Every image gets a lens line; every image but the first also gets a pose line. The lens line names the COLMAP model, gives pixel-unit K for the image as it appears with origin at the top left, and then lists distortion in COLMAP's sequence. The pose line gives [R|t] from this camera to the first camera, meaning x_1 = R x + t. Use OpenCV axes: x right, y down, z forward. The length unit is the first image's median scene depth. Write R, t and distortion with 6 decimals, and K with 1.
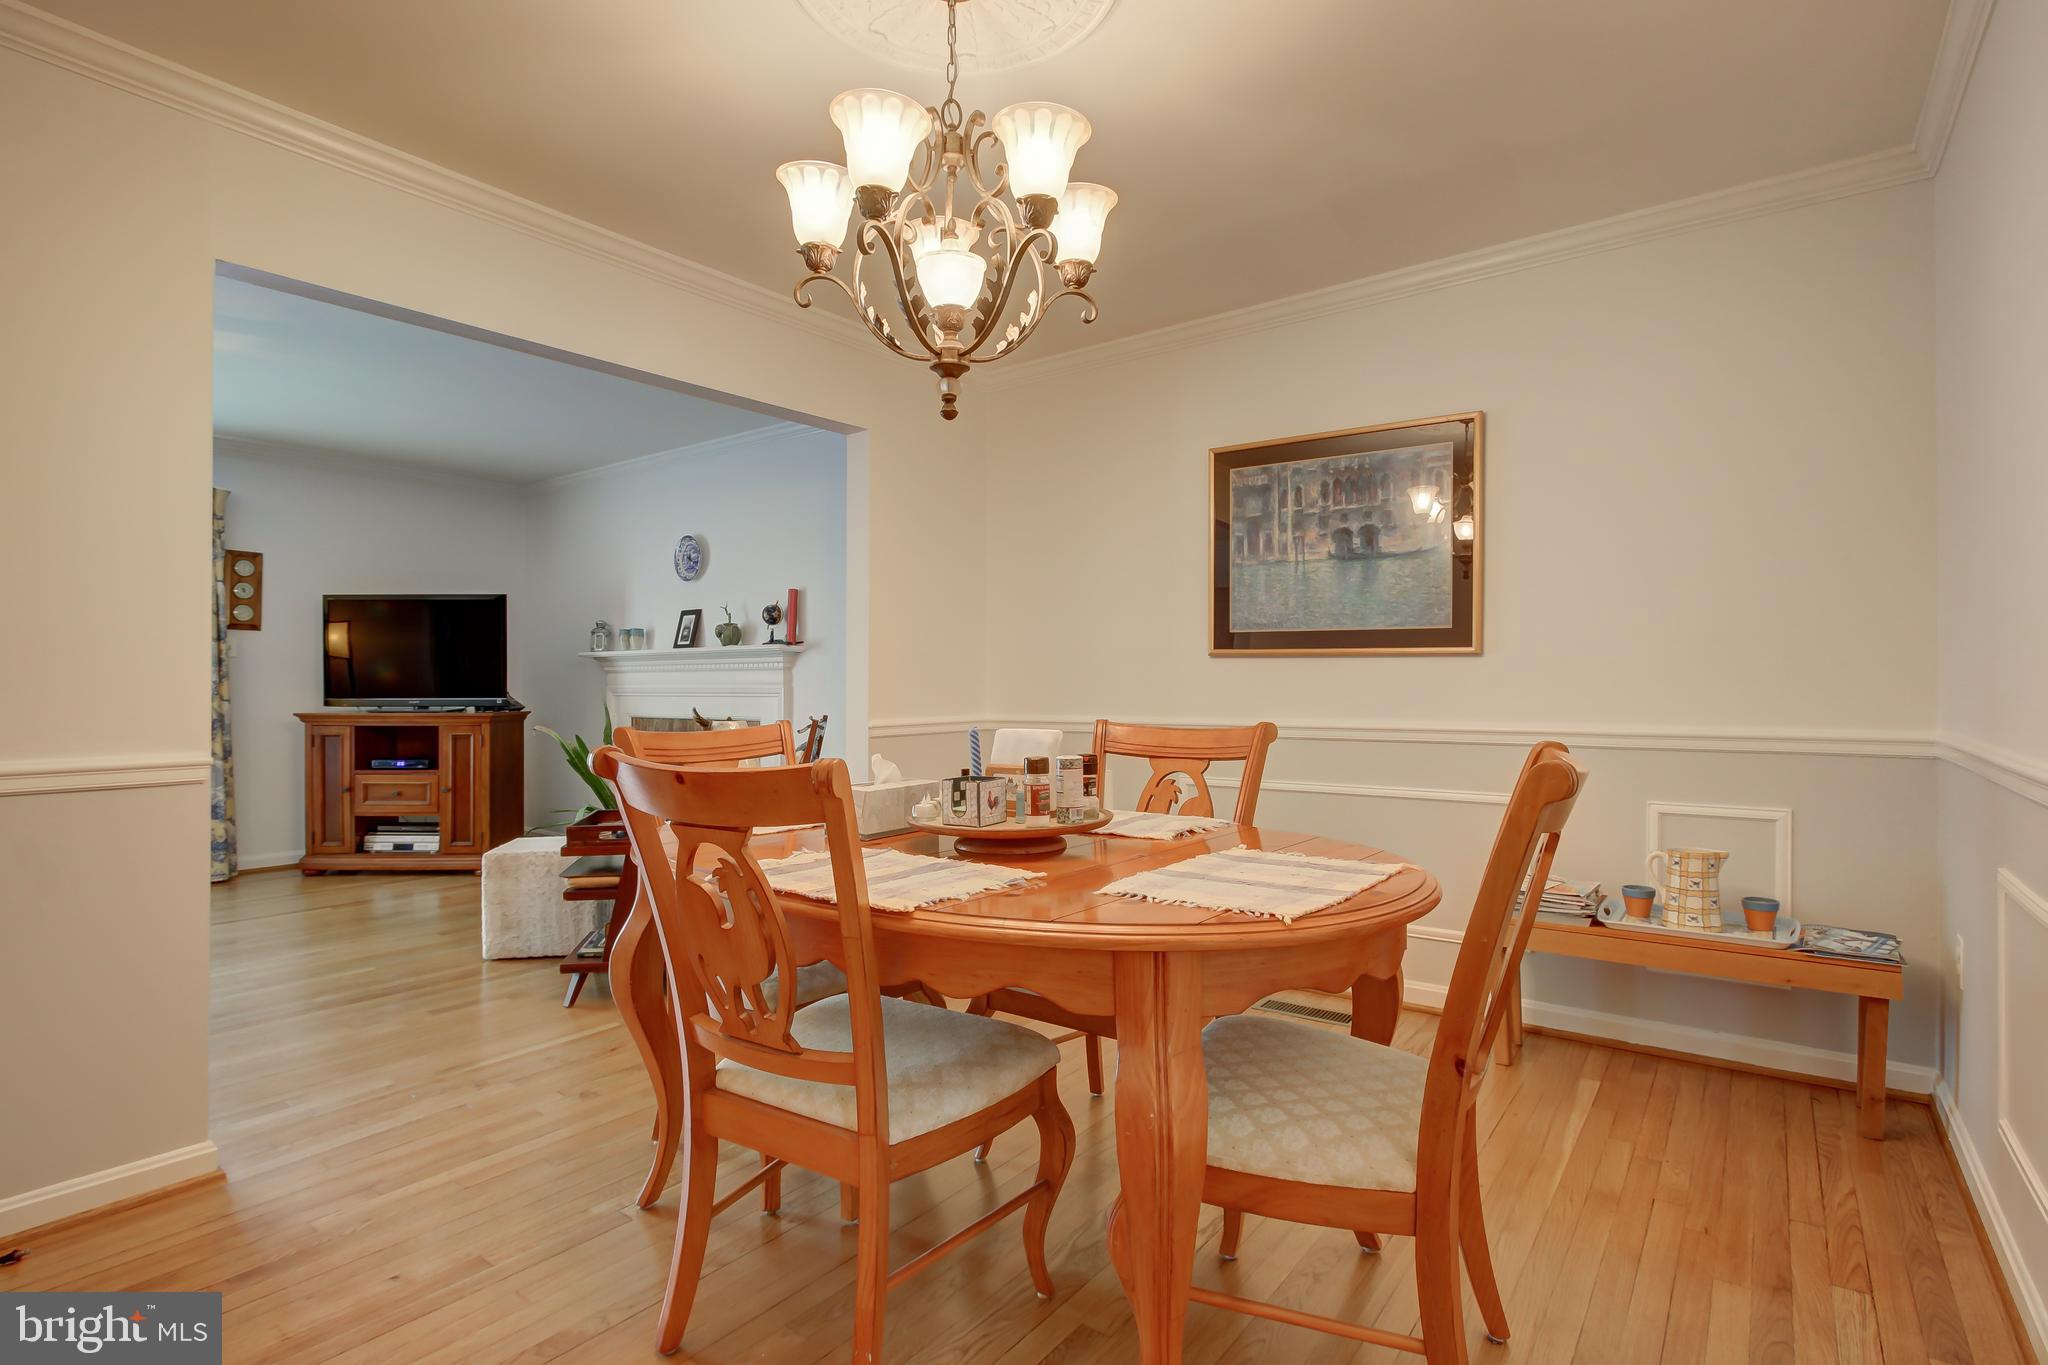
lens RADIAL K [[993.6, 0, 1039.6], [0, 993.6, 684.8], [0, 0, 1]] dist [-0.018517, 0.003819]
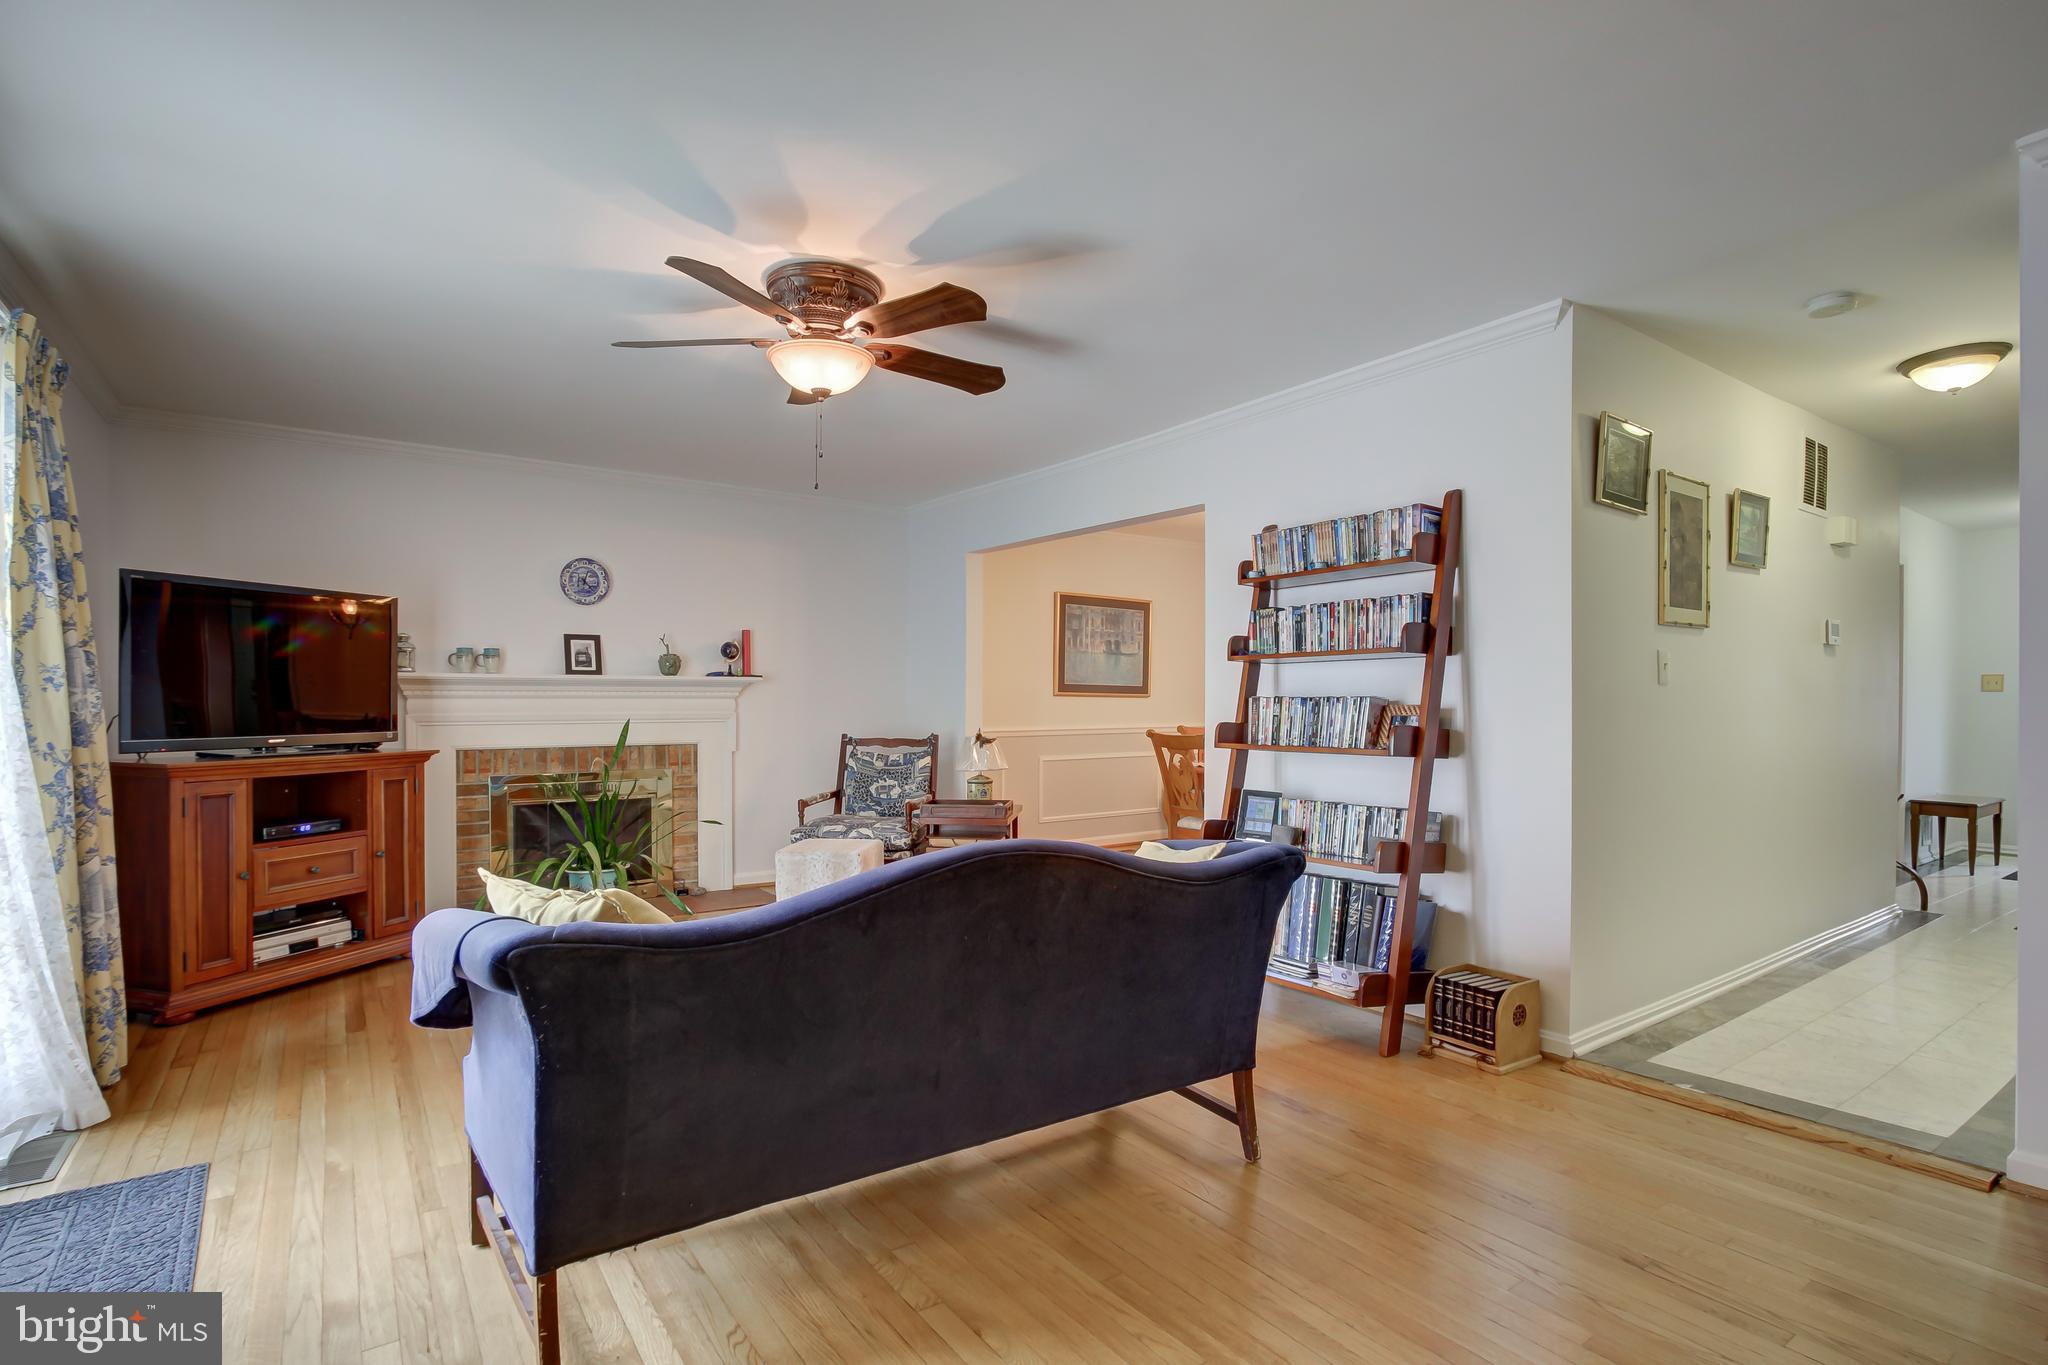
lens RADIAL K [[993.6, 0, 1038.4], [0, 993.6, 709.2], [0, 0, 1]] dist [-0.018517, 0.003819]
pose [[0.300569, -0.008006, 0.953726, -1.172057], [-0.002931, 0.999952, 0.009318, -0.013257], [-0.953756, -0.005596, 0.300531, 0.292027]]
